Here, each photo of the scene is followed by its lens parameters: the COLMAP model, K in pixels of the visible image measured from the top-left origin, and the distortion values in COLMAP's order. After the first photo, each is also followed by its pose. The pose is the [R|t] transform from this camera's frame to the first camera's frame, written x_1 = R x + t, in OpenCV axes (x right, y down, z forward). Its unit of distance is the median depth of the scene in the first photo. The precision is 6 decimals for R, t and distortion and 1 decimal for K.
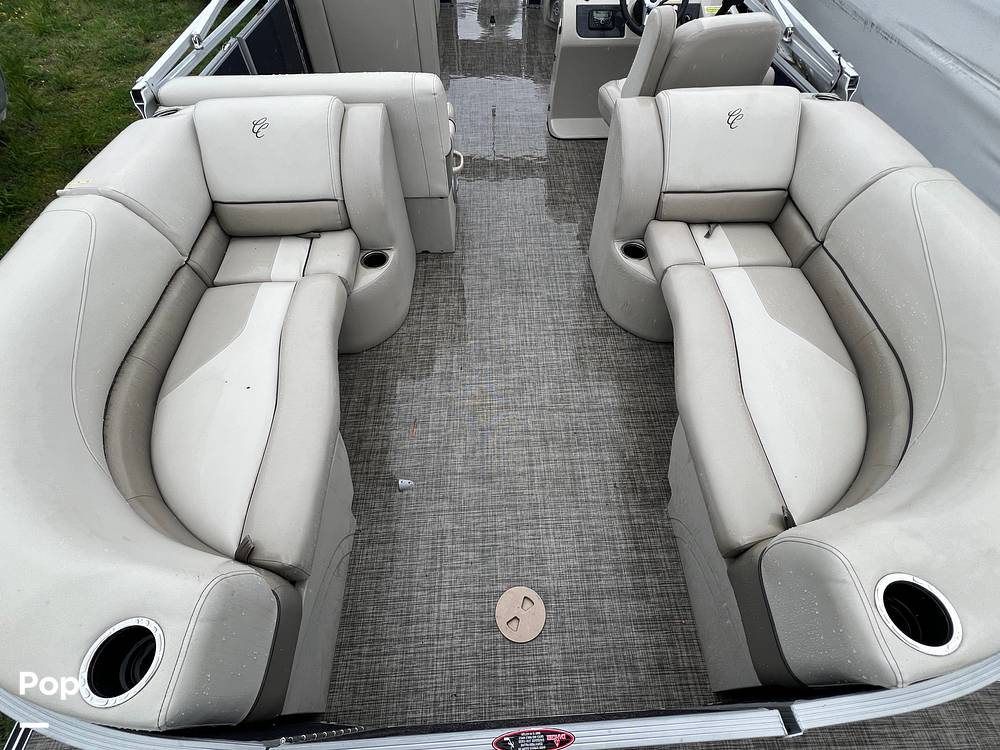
lens RADIAL K [[458.7, 0, 503.7], [0, 458.7, 377.6], [0, 0, 1]] dist [-0.003625, 0.000945]
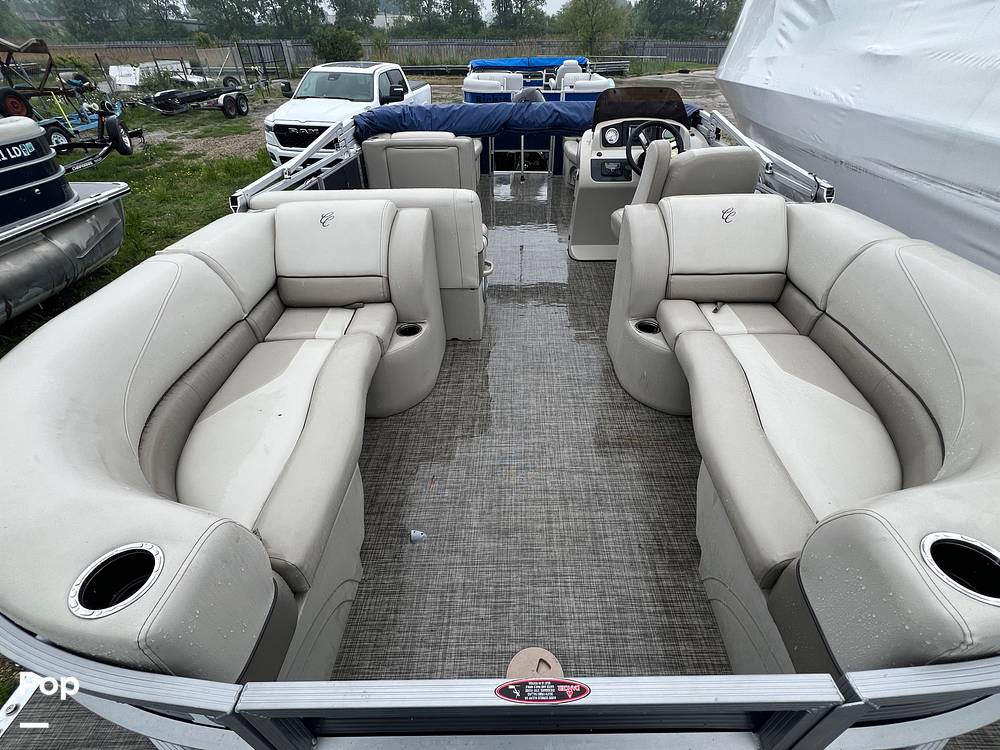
lens RADIAL K [[458.7, 0, 503.6], [0, 458.7, 376.9], [0, 0, 1]] dist [-0.003625, 0.000945]
pose [[0.998195, 0.021446, -0.056101, 0.010789], [-0.037426, 0.952654, -0.301745, 0.192749], [0.046974, 0.303300, 0.951737, -0.004957]]
